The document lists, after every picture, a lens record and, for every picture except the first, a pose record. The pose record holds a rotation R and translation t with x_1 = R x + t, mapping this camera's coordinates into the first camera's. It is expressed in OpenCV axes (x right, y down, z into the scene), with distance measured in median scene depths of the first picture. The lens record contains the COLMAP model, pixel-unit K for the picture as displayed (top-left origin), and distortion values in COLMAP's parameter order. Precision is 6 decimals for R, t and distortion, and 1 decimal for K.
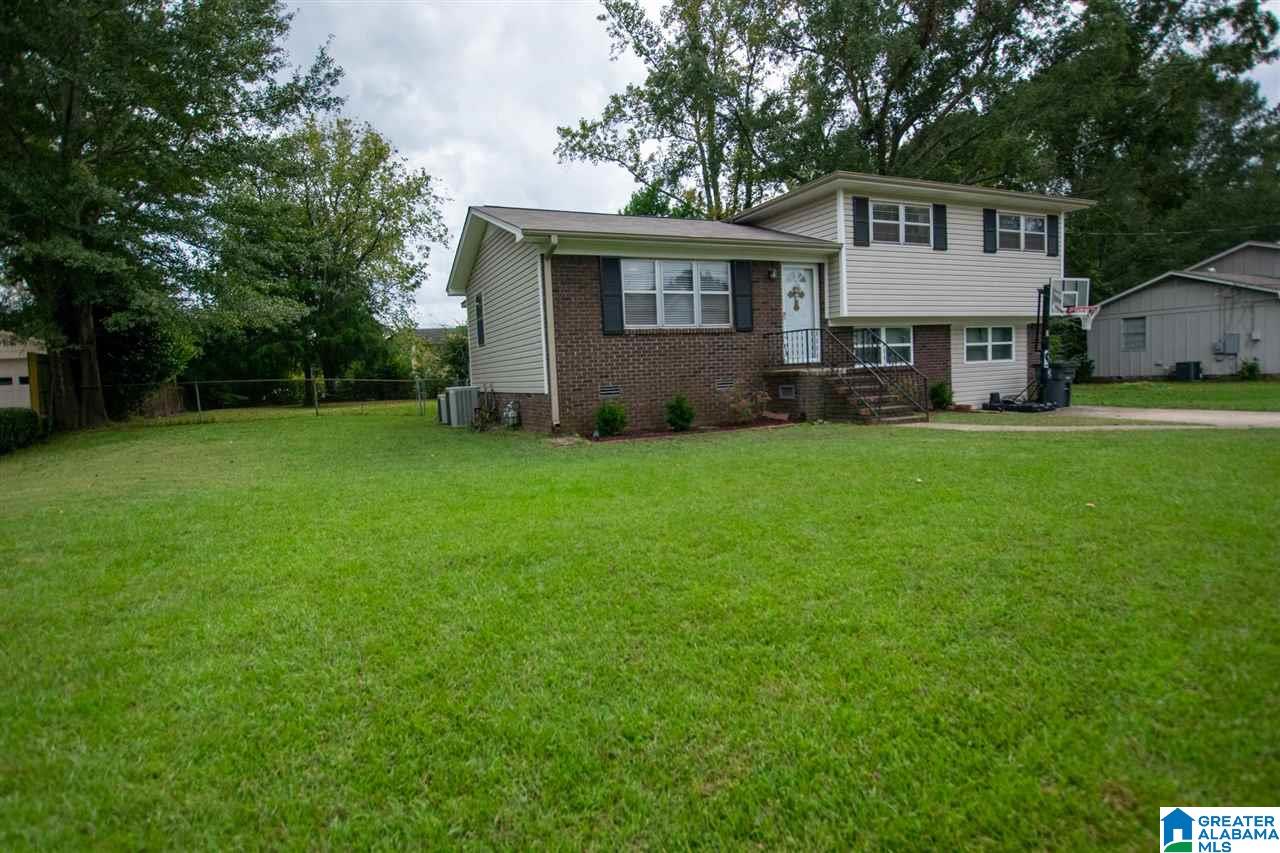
lens RADIAL K [[659.8, 0, 640.1], [0, 659.8, 425.2], [0, 0, 1]] dist [-0.020380, 0.001212]
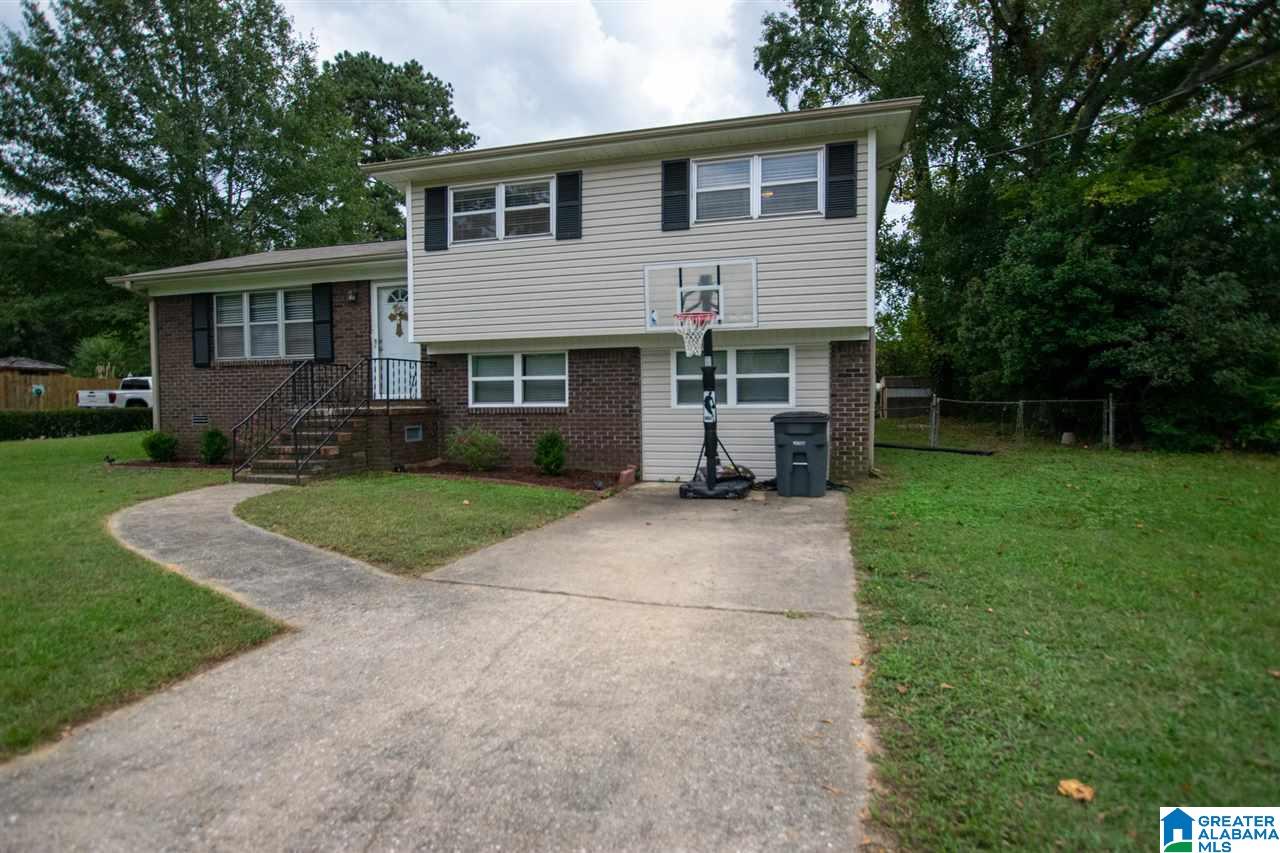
lens RADIAL K [[659.8, 0, 632.7], [0, 659.8, 425.8], [0, 0, 1]] dist [-0.020380, 0.001212]
pose [[0.760326, 0.064384, -0.646342, 0.962870], [-0.076385, 0.997033, 0.009461, -0.087386], [0.645034, 0.042178, 0.762989, 0.536388]]
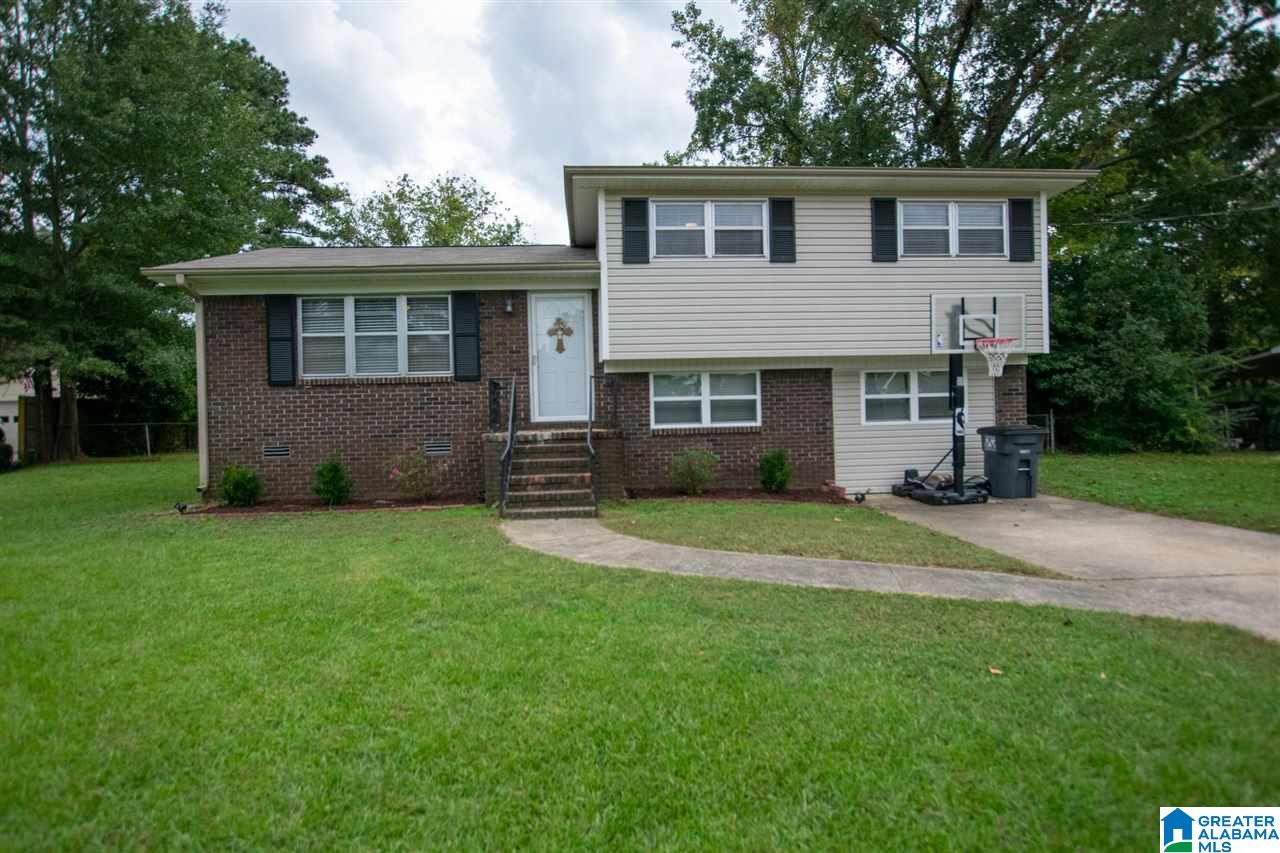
lens RADIAL K [[659.8, 0, 638.7], [0, 659.8, 425.3], [0, 0, 1]] dist [-0.020380, 0.001212]
pose [[0.937062, 0.024671, -0.348291, 0.564361], [-0.044986, 0.997717, -0.050360, -0.053271], [0.346254, 0.062859, 0.936033, 0.307895]]
